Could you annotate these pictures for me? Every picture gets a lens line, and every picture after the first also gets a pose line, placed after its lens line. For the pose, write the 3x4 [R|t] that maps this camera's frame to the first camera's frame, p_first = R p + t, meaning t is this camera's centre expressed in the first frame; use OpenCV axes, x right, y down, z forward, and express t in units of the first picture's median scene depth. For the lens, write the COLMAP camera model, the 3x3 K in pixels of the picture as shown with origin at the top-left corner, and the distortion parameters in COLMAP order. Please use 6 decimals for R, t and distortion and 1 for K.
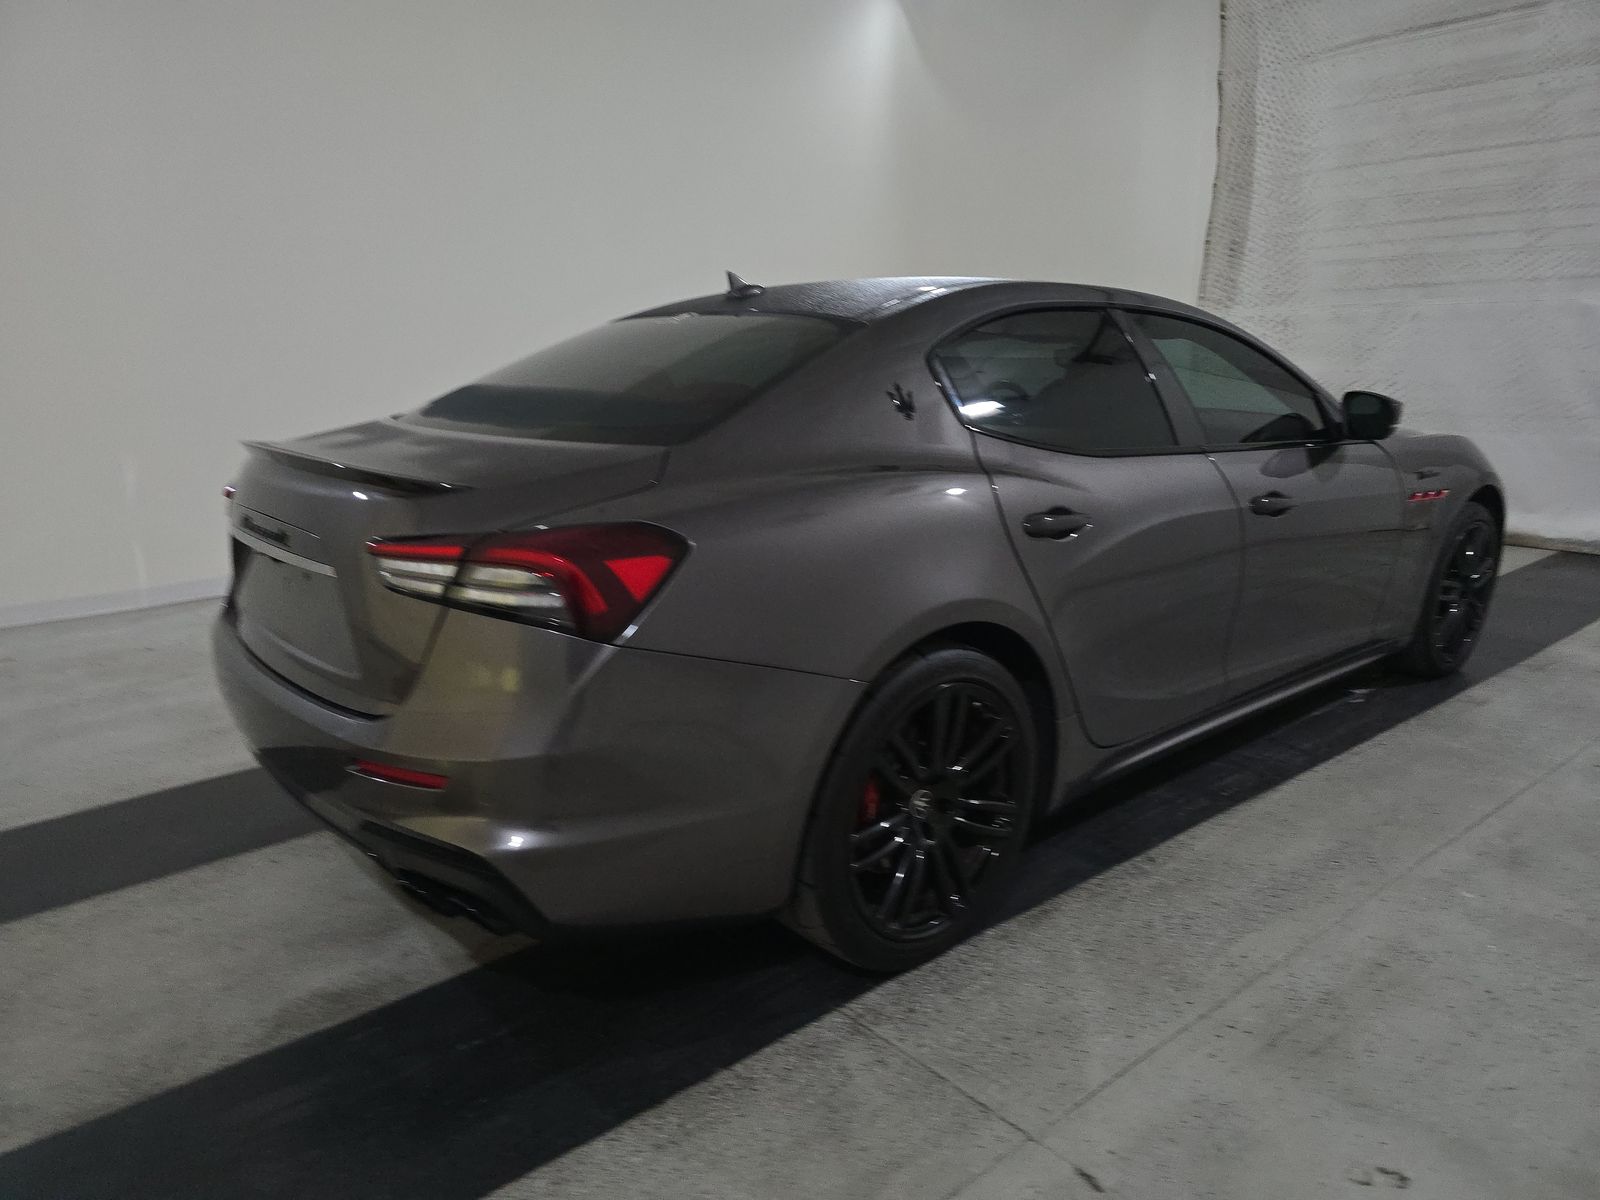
lens RADIAL K [[1072.7, 0, 792.0], [0, 1072.7, 601.2], [0, 0, 1]] dist [0.025937, -0.011213]
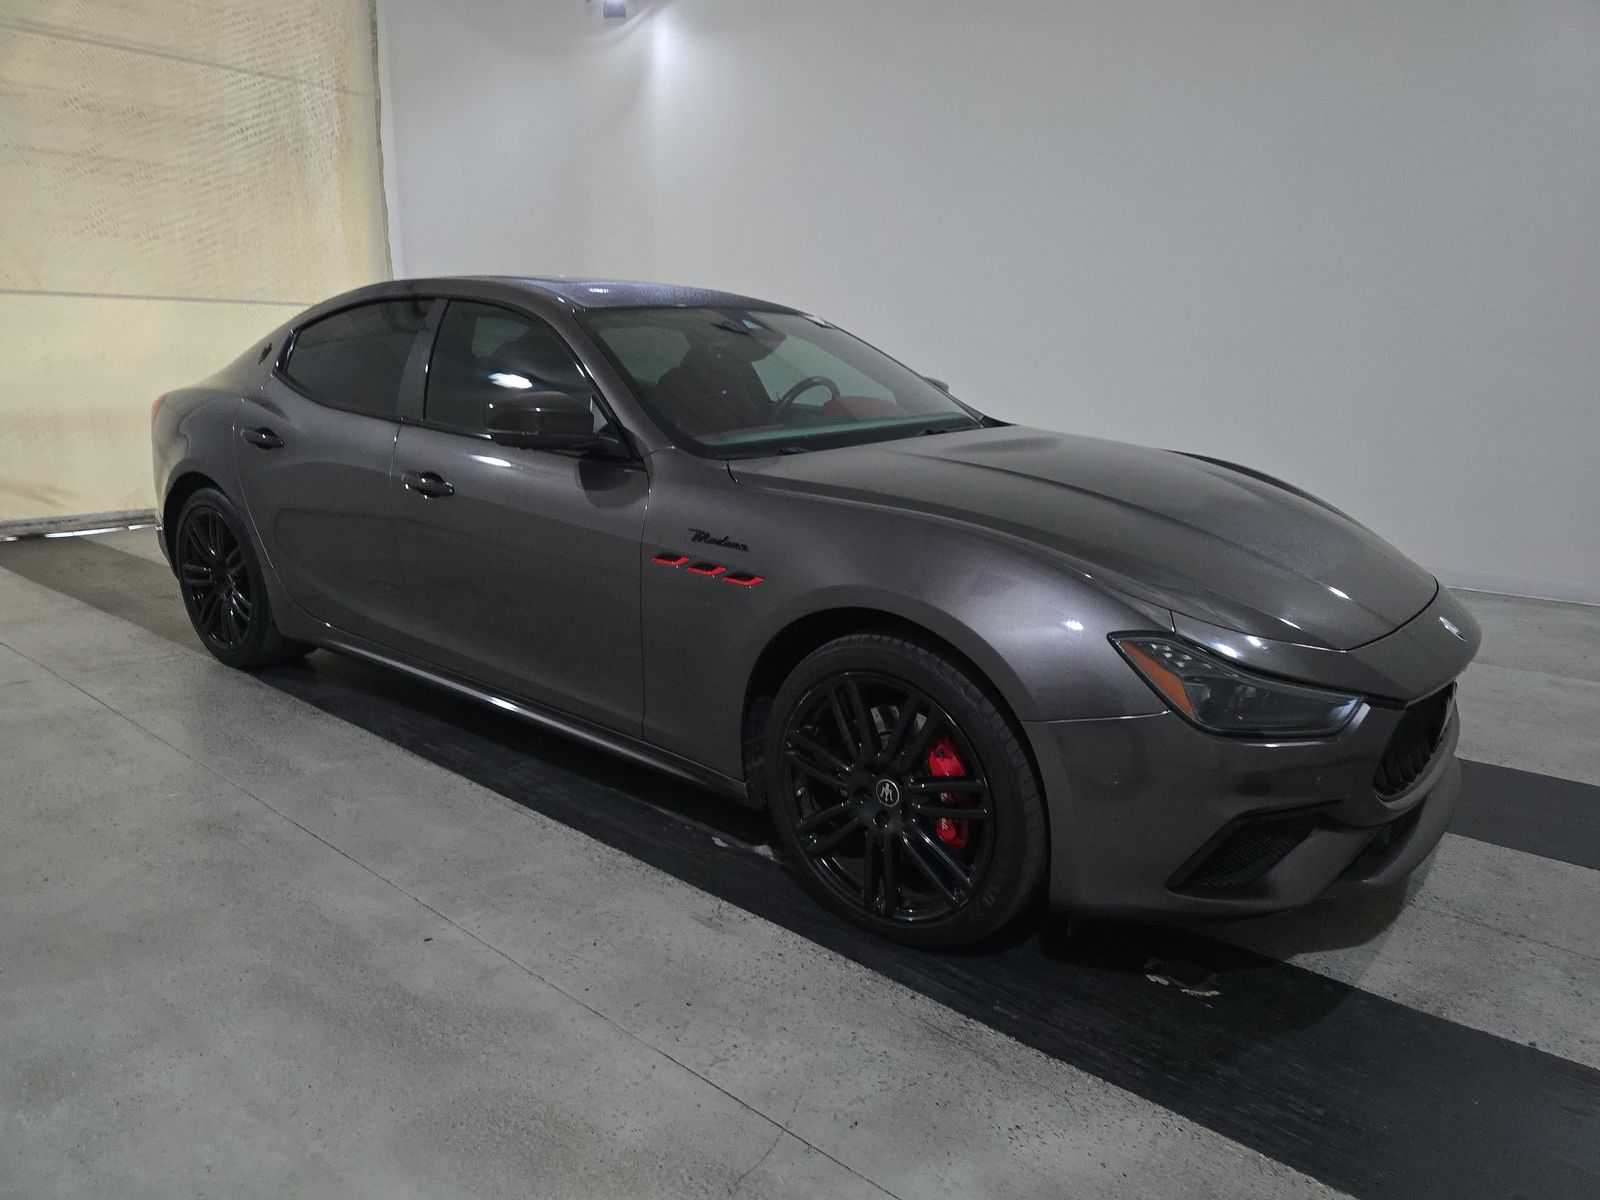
lens RADIAL K [[1072.7, 0, 807.7], [0, 1072.7, 591.6], [0, 0, 1]] dist [0.025937, -0.011213]
pose [[0.186654, 0.234519, -0.954023, 1.349325], [-0.247760, 0.950938, 0.185287, -0.240593], [0.950671, 0.201784, 0.235601, 0.991776]]
